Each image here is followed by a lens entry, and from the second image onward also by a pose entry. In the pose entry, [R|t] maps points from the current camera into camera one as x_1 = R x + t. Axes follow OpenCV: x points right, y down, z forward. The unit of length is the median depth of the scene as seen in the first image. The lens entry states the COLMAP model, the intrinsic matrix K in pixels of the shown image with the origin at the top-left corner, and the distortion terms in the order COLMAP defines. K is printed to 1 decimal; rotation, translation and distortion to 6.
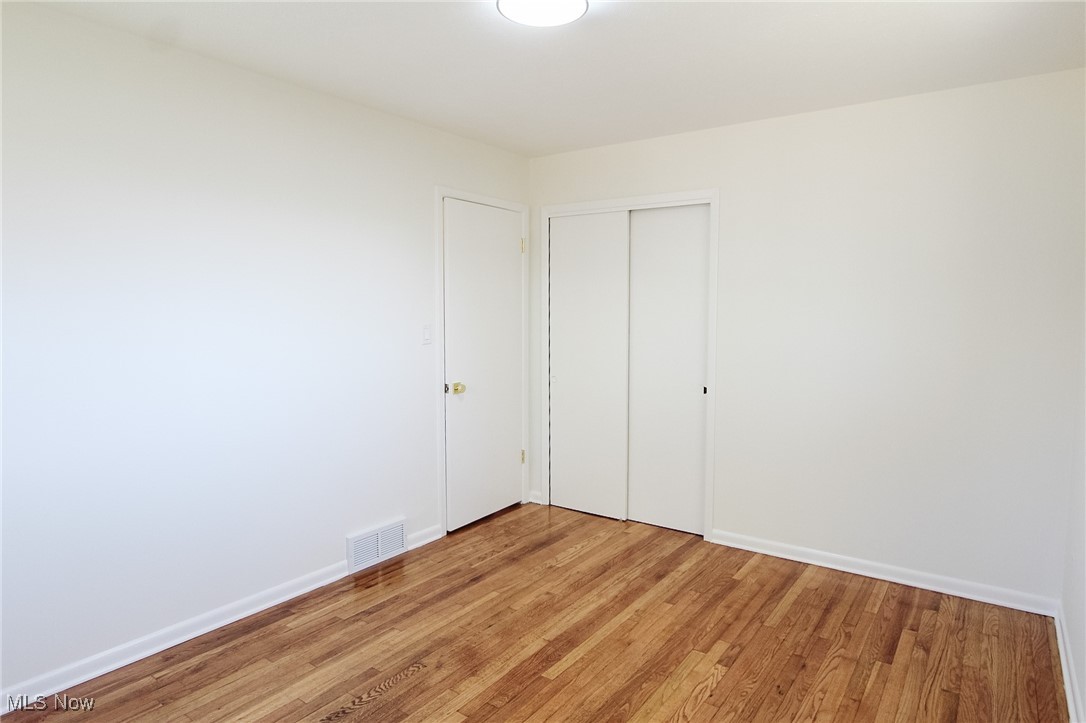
lens RADIAL K [[601.3, 0, 552.0], [0, 601.3, 359.3], [0, 0, 1]] dist [-0.025532, 0.016812]
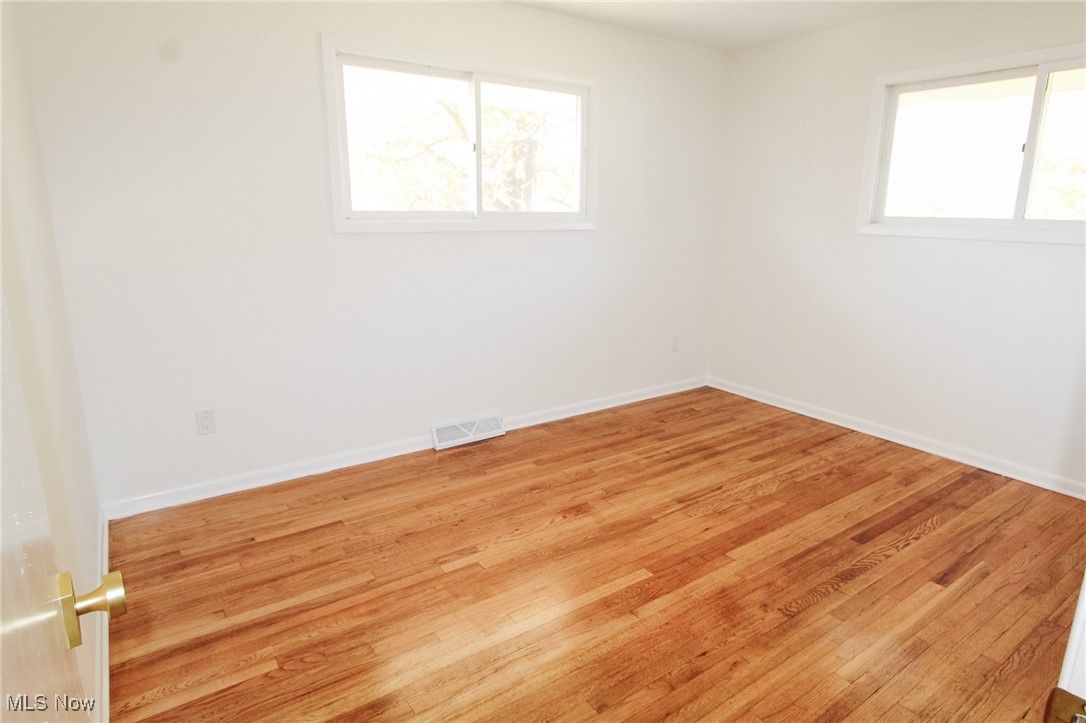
lens RADIAL K [[601.3, 0, 552.0], [0, 601.3, 359.3], [0, 0, 1]] dist [-0.025532, 0.016812]
pose [[-0.939228, -0.096963, 0.329316, -0.141324], [0.016961, 0.945004, 0.326619, -0.130929], [-0.342875, 0.312355, -0.885930, 1.682580]]
